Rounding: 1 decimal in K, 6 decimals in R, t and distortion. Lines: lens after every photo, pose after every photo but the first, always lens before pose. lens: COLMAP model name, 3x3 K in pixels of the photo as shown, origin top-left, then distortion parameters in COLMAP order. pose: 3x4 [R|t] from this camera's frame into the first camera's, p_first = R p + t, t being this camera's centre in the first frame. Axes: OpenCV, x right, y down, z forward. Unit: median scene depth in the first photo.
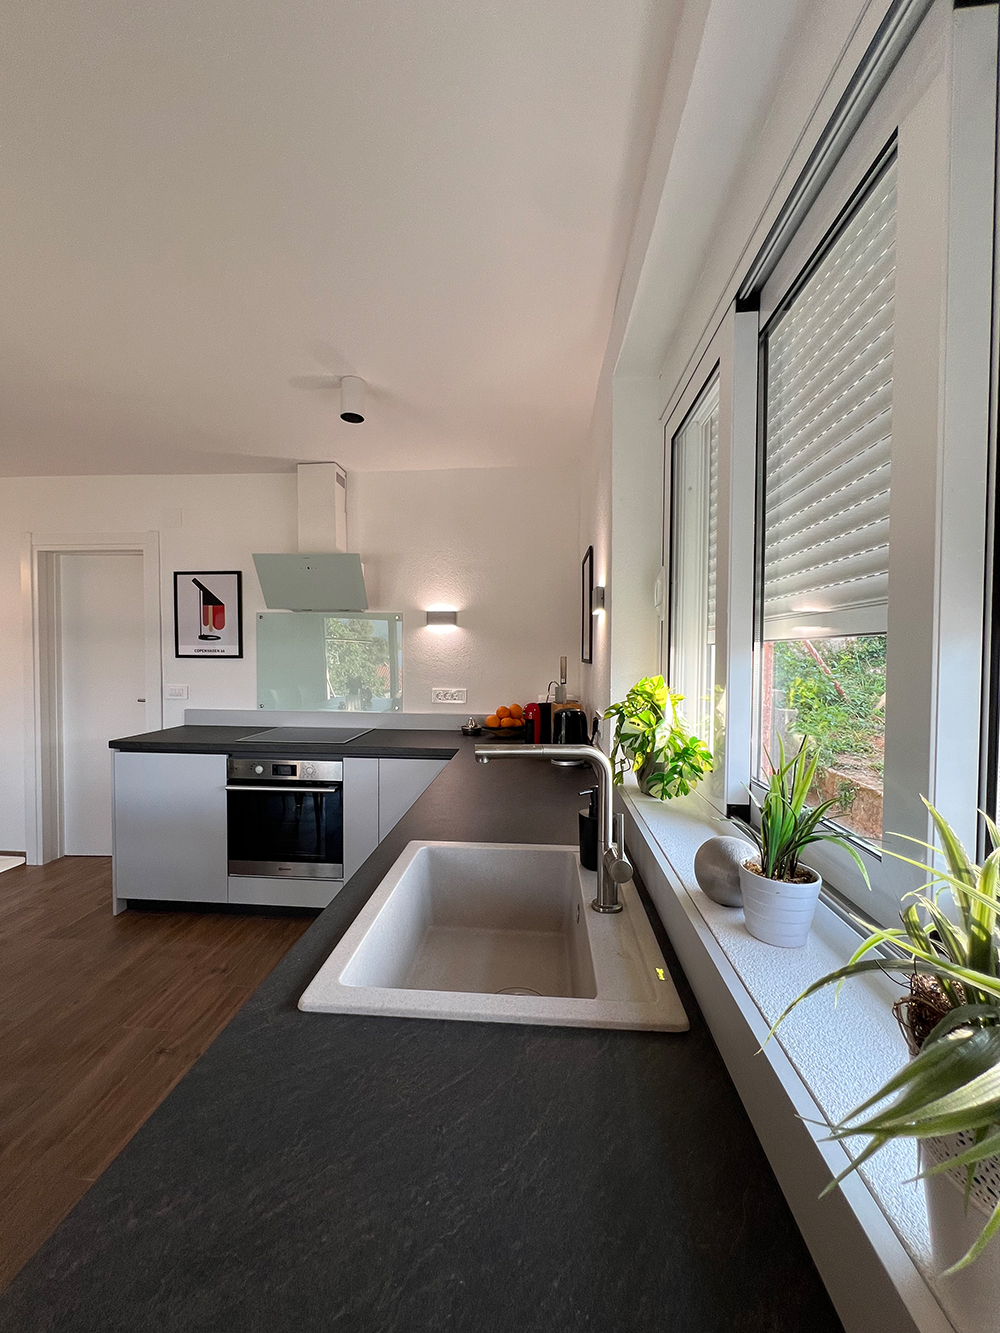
lens RADIAL K [[528.9, 0, 500.0], [0, 528.9, 666.5], [0, 0, 1]] dist [0.003057, -0.000224]
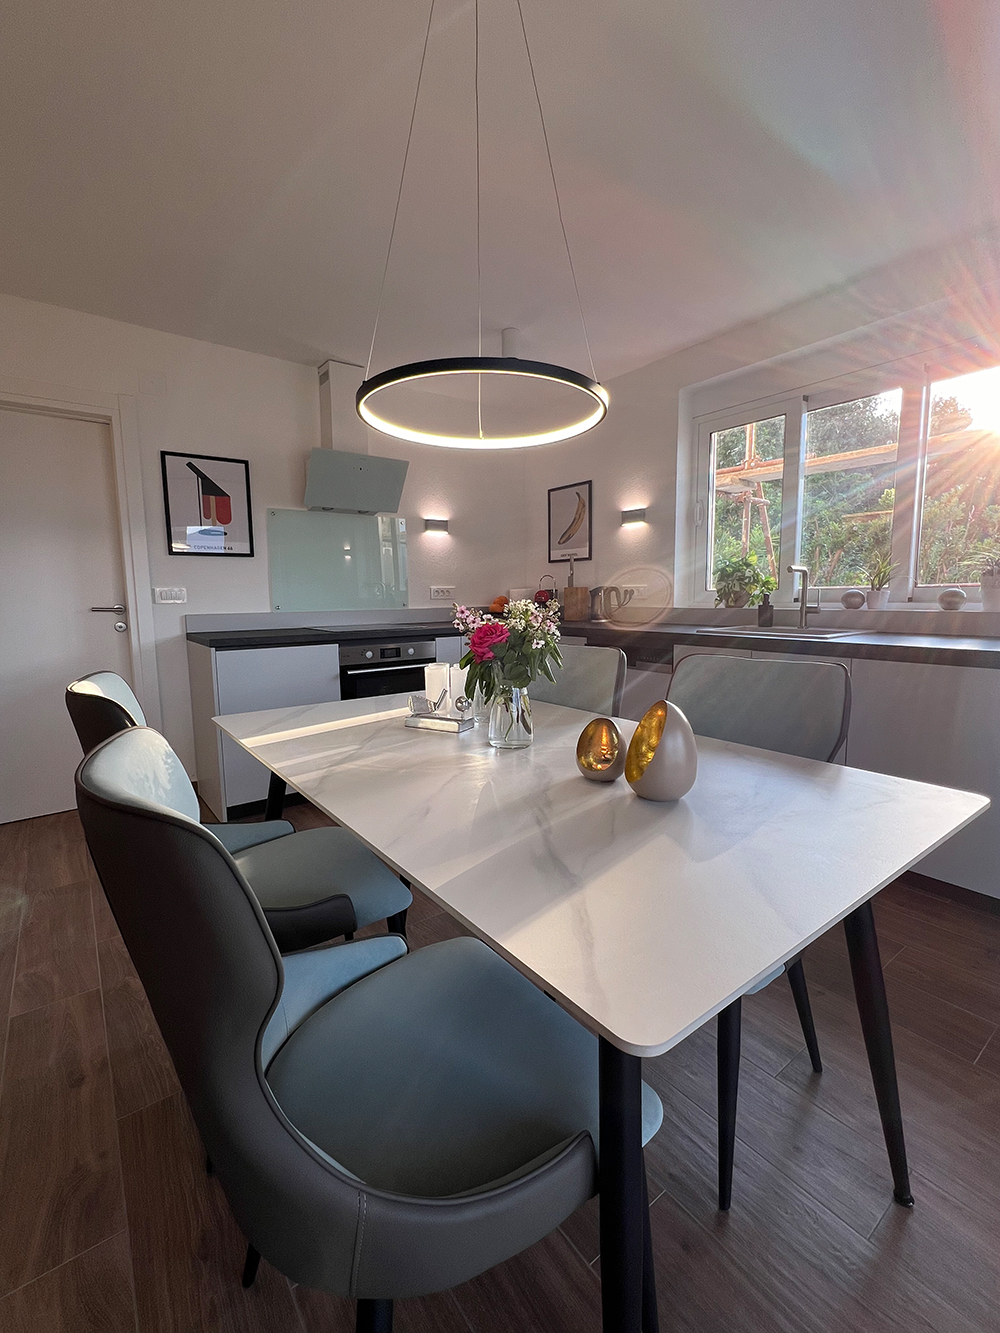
lens RADIAL K [[575.7, 0, 500.0], [0, 575.7, 666.5], [0, 0, 1]] dist [-0.002192, 0.000497]
pose [[0.754654, -0.099676, 0.648507, -0.838212], [0.035134, 0.993114, 0.111758, 0.078169], [-0.655181, -0.061554, 0.752960, -0.061256]]
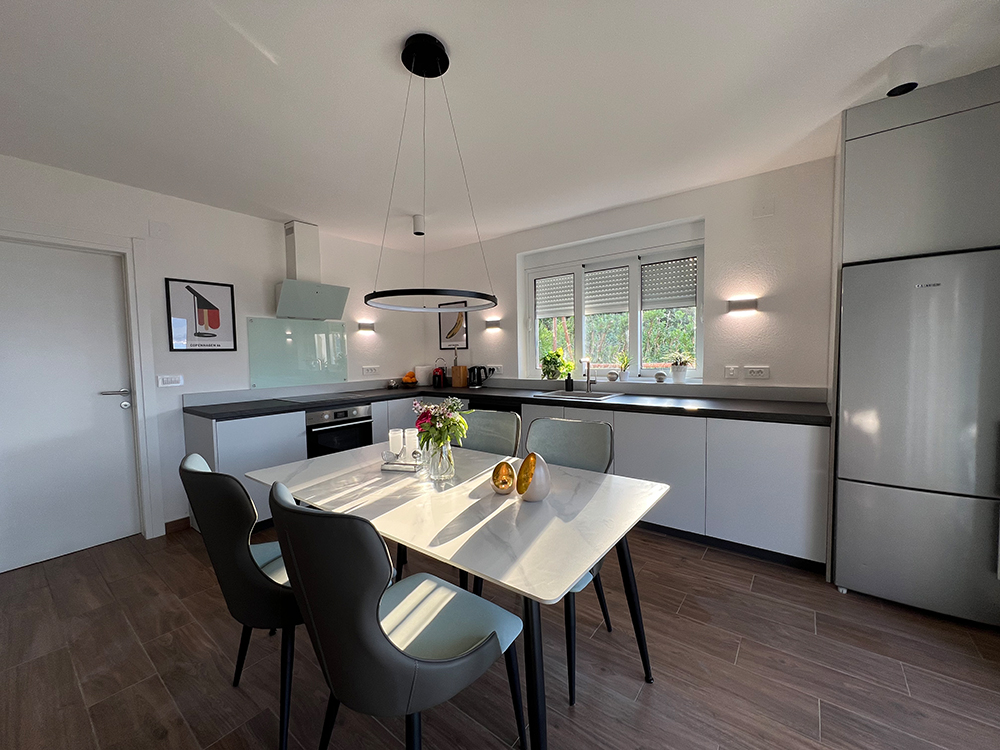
lens RADIAL K [[396.8, 0, 500.0], [0, 396.8, 375.0], [0, 0, 1]] dist [0.003057, -0.000224]
pose [[0.553225, -0.062846, 0.830658, -0.954114], [0.043364, 0.997971, 0.046624, 0.026777], [-0.831902, 0.010227, 0.554828, -0.102651]]
